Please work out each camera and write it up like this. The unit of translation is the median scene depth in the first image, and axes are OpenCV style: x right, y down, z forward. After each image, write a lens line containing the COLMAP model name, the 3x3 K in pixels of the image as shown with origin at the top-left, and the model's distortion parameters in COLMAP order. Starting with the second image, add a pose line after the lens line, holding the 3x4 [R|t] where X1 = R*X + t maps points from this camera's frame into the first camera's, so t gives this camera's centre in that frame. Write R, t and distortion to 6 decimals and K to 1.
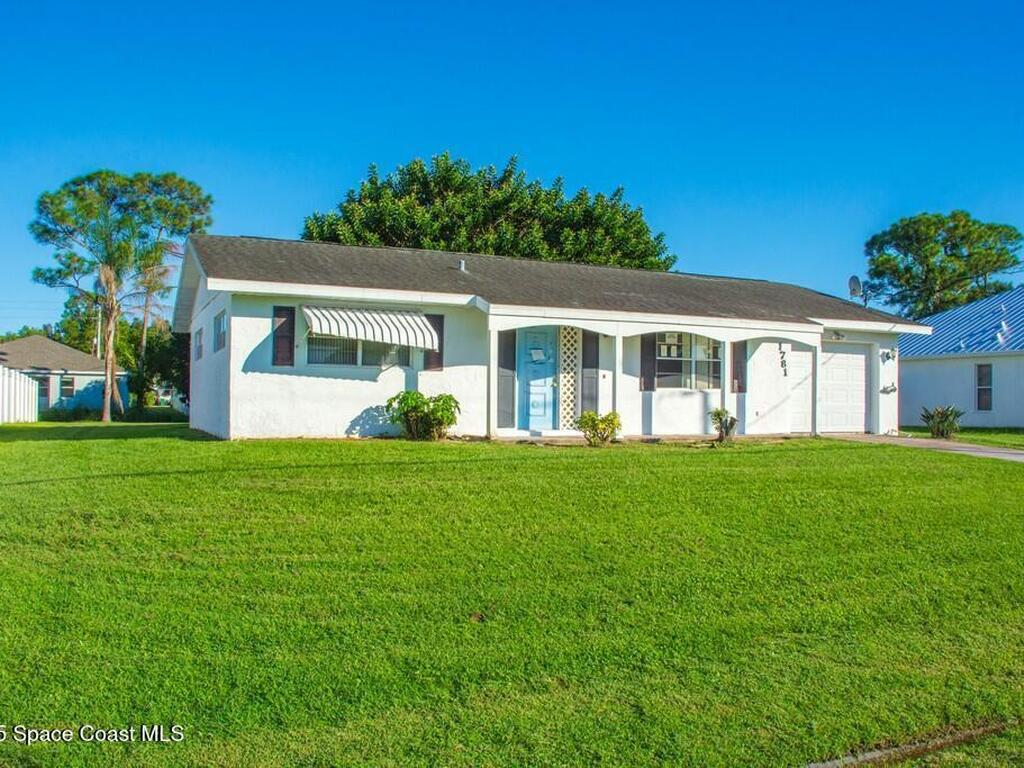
lens RADIAL K [[910.8, 0, 512.0], [0, 910.8, 384.0], [0, 0, 1]] dist [-0.104379, 0.013231]
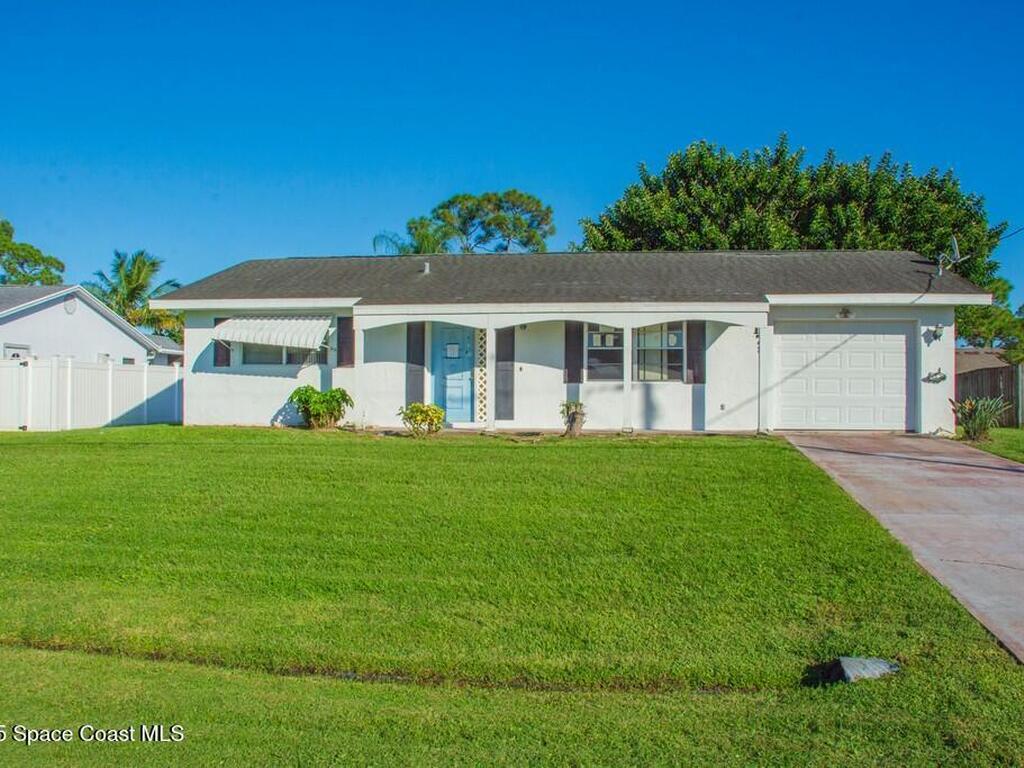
lens RADIAL K [[910.8, 0, 512.0], [0, 910.8, 384.0], [0, 0, 1]] dist [-0.104379, 0.013231]
pose [[0.835412, -0.011968, -0.549494, 0.639998], [0.014278, 0.999898, -0.000070, 0.007921], [0.549438, -0.007787, 0.835498, 0.168614]]
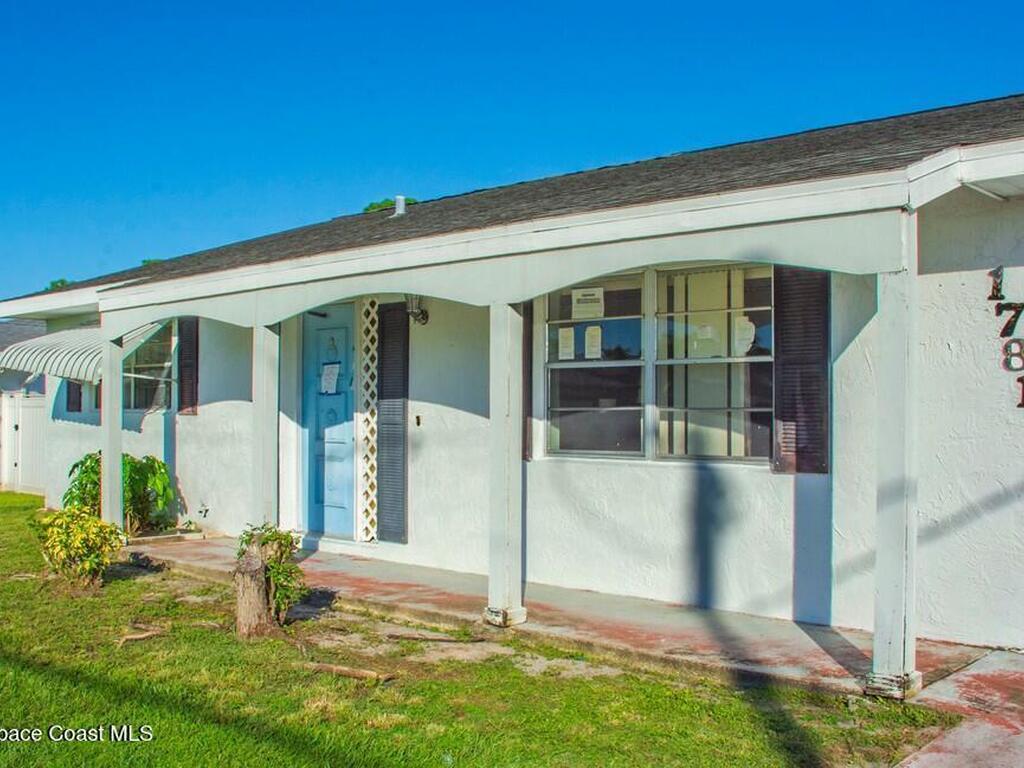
lens RADIAL K [[1083.2, 0, 512.0], [0, 1083.2, 384.0], [0, 0, 1]] dist [-0.103130, -0.000484]
pose [[0.372855, -0.028040, -0.927466, 0.565520], [0.020294, 0.999551, -0.022061, -0.013001], [0.927668, -0.010597, 0.373257, 0.863813]]
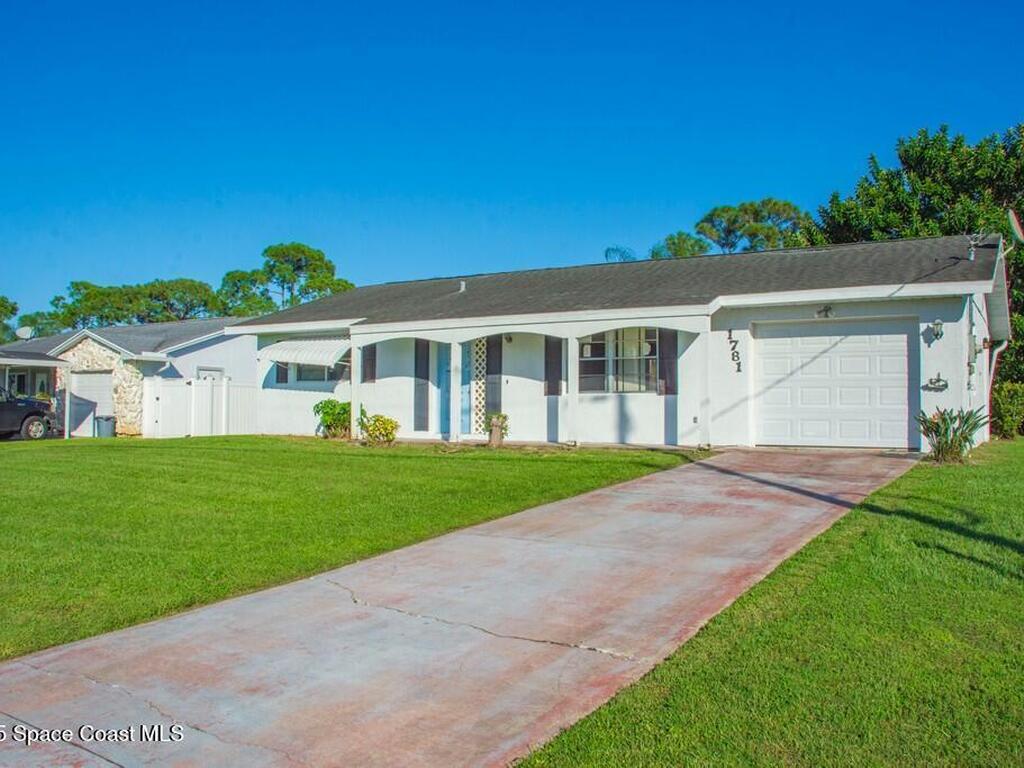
lens RADIAL K [[884.2, 0, 512.0], [0, 884.2, 384.0], [0, 0, 1]] dist [-0.071340, 0.000309]
pose [[0.554504, -0.030511, -0.831621, 0.918519], [0.019582, 0.999529, -0.023615, 0.017346], [0.831950, -0.003190, 0.554841, 0.466468]]
